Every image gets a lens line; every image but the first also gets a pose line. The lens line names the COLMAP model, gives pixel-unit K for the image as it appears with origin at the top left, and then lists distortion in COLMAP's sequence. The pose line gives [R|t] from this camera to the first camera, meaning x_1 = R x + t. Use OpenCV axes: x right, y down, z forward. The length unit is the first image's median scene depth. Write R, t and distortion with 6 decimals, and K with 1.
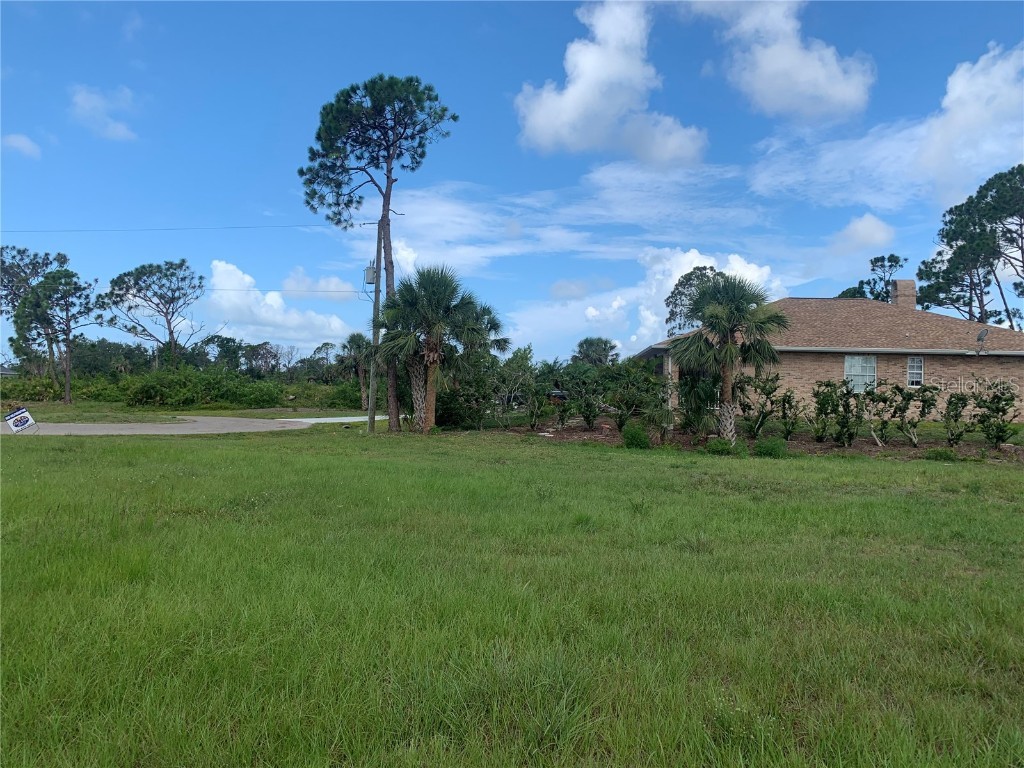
lens RADIAL K [[773.3, 0, 505.9], [0, 773.3, 378.4], [0, 0, 1]] dist [0.060333, -0.097465]
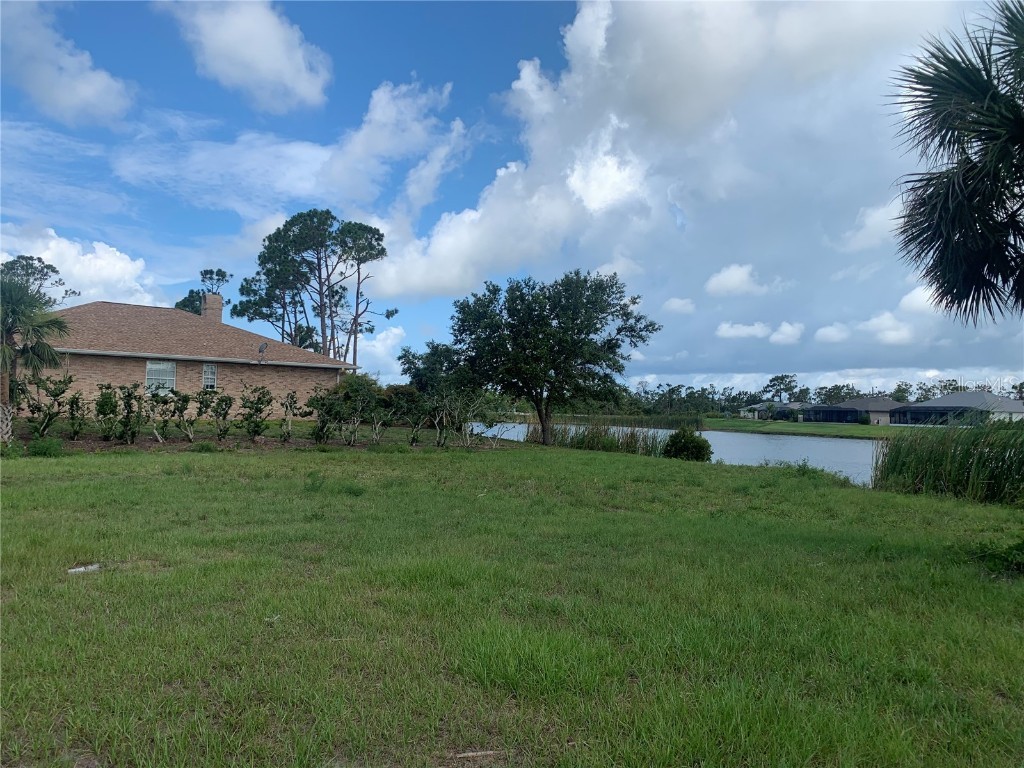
lens RADIAL K [[778.2, 0, 508.5], [0, 778.2, 383.9], [0, 0, 1]] dist [0.075431, -0.120808]
pose [[0.716383, 0.015717, 0.697531, 0.028390], [-0.018928, 0.999816, -0.003087, -0.002642], [-0.697451, -0.010991, 0.716548, -0.114104]]
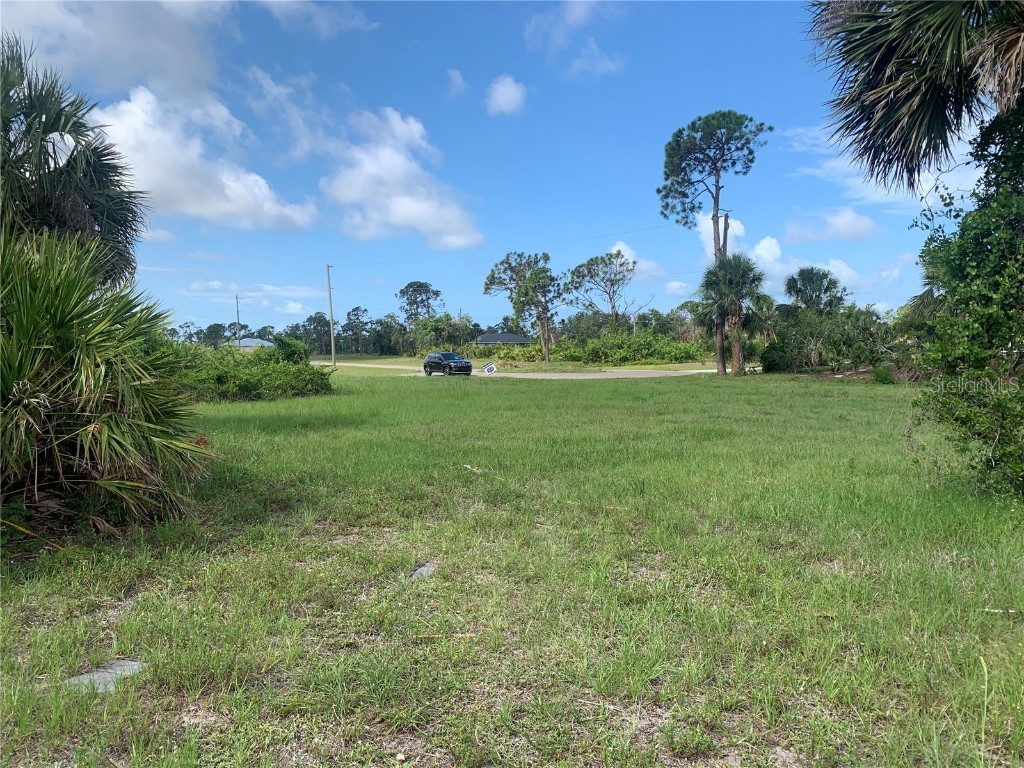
lens RADIAL K [[802.2, 0, 495.8], [0, 802.2, 388.9], [0, 0, 1]] dist [0.091800, -0.132992]
pose [[0.803638, -0.001246, -0.595117, 0.309788], [0.038252, 0.998038, 0.049565, 0.005666], [0.593888, -0.062597, 0.802109, -0.304648]]
